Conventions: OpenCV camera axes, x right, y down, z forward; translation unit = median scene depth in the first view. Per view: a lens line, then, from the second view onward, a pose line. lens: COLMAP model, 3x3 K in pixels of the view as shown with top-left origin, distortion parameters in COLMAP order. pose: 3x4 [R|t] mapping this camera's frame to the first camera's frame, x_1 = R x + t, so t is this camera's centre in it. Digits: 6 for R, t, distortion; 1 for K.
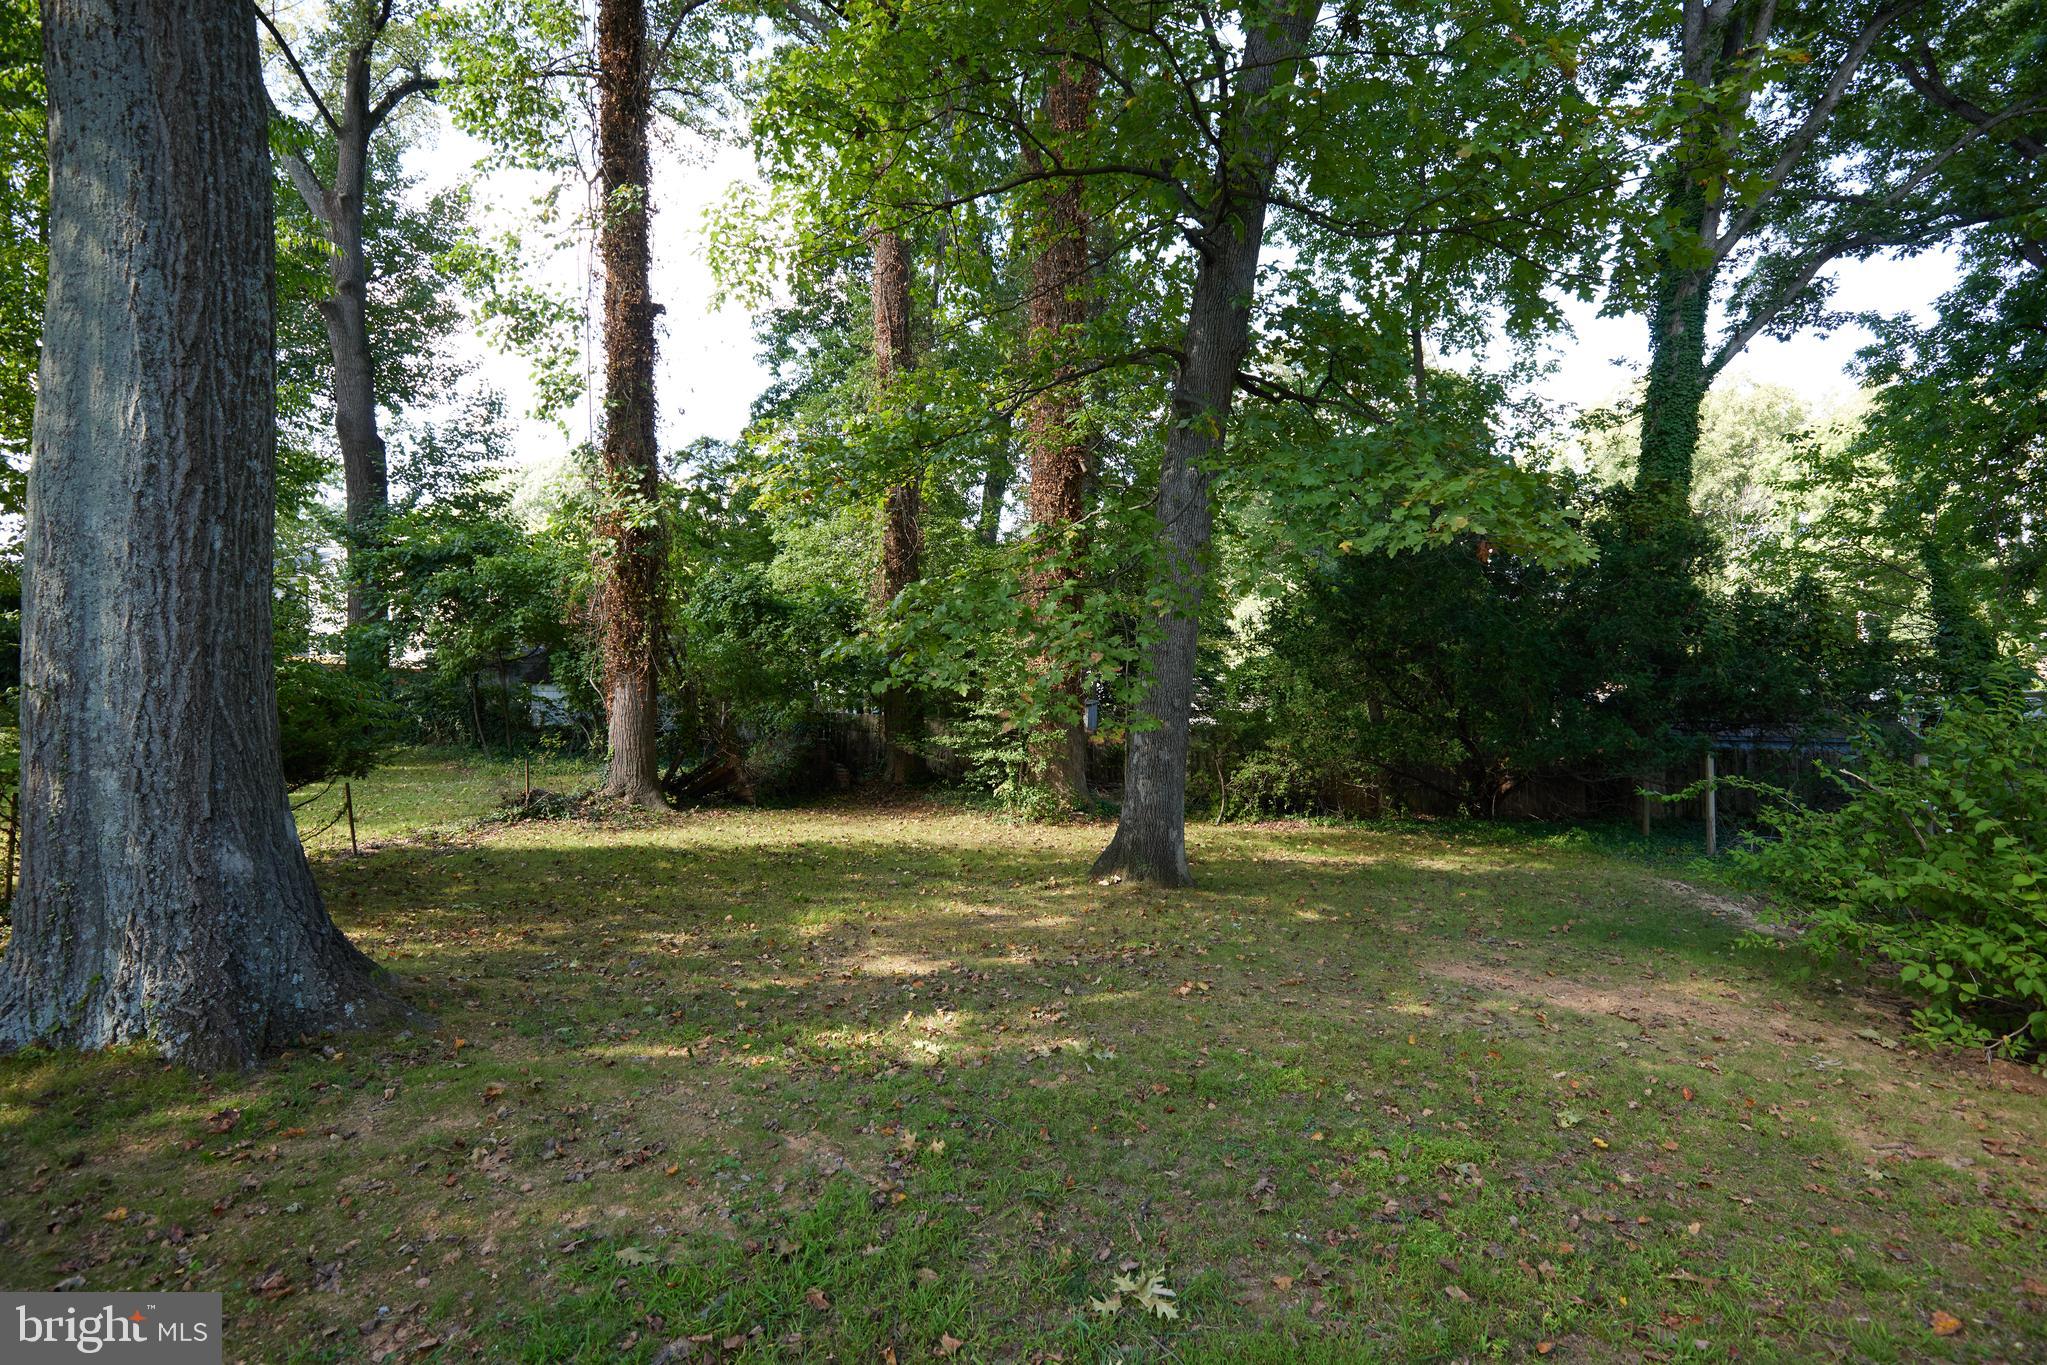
lens RADIAL K [[944.1, 0, 1032.1], [0, 944.1, 673.3], [0, 0, 1]] dist [0.003363, -0.000071]
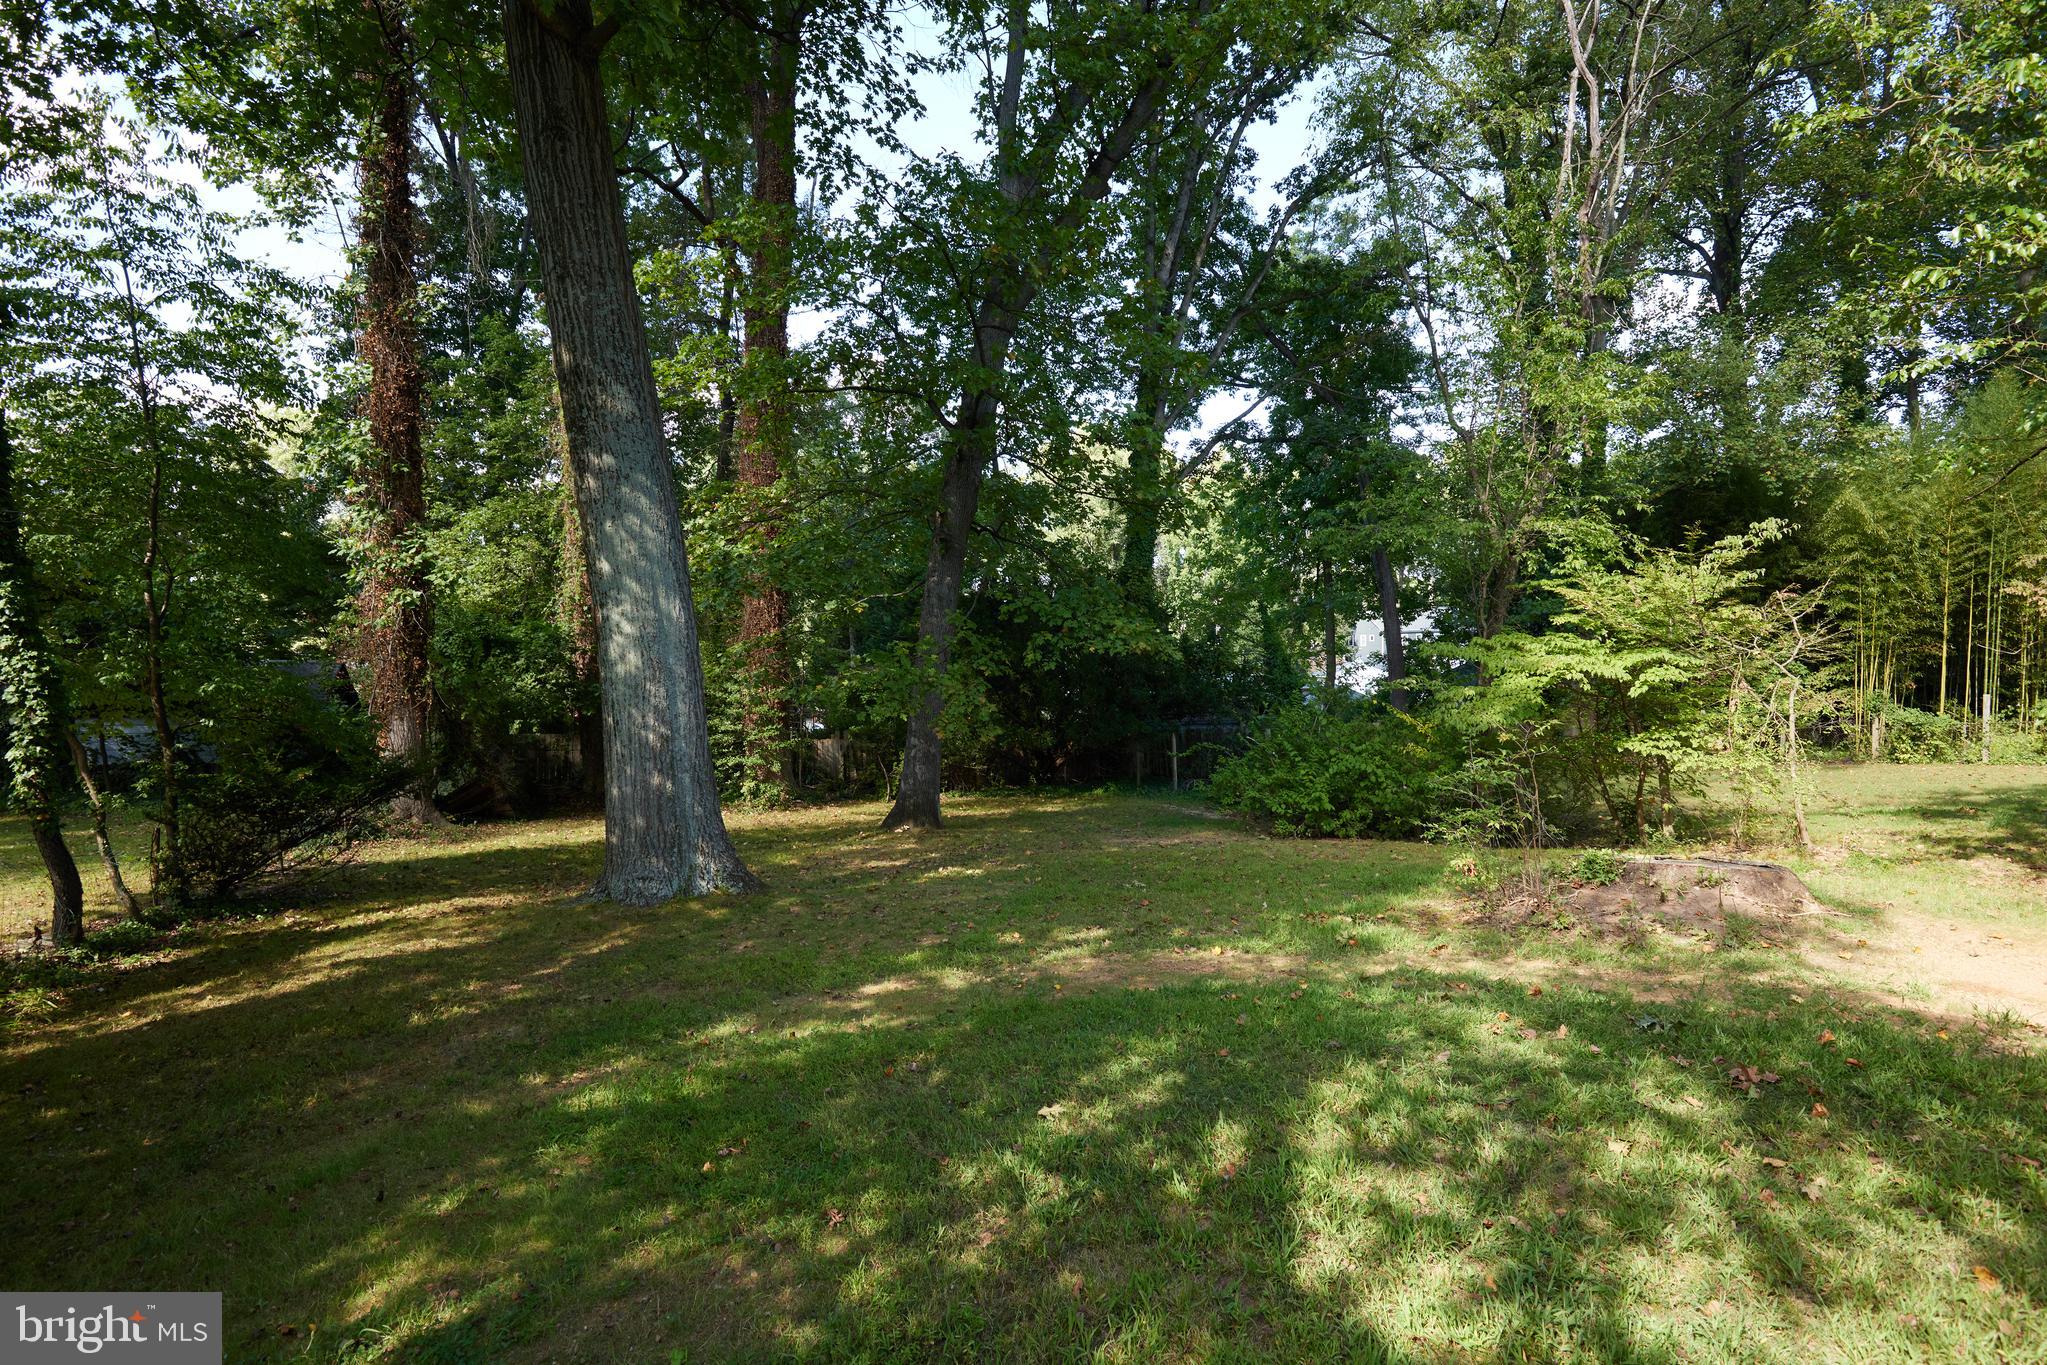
lens RADIAL K [[963.5, 0, 1019.8], [0, 963.5, 684.1], [0, 0, 1]] dist [-0.002544, -0.000022]
pose [[0.865729, -0.020826, 0.500079, -0.387152], [0.015318, 0.999768, 0.015118, -0.035213], [-0.500278, -0.005428, 0.865848, -0.366284]]
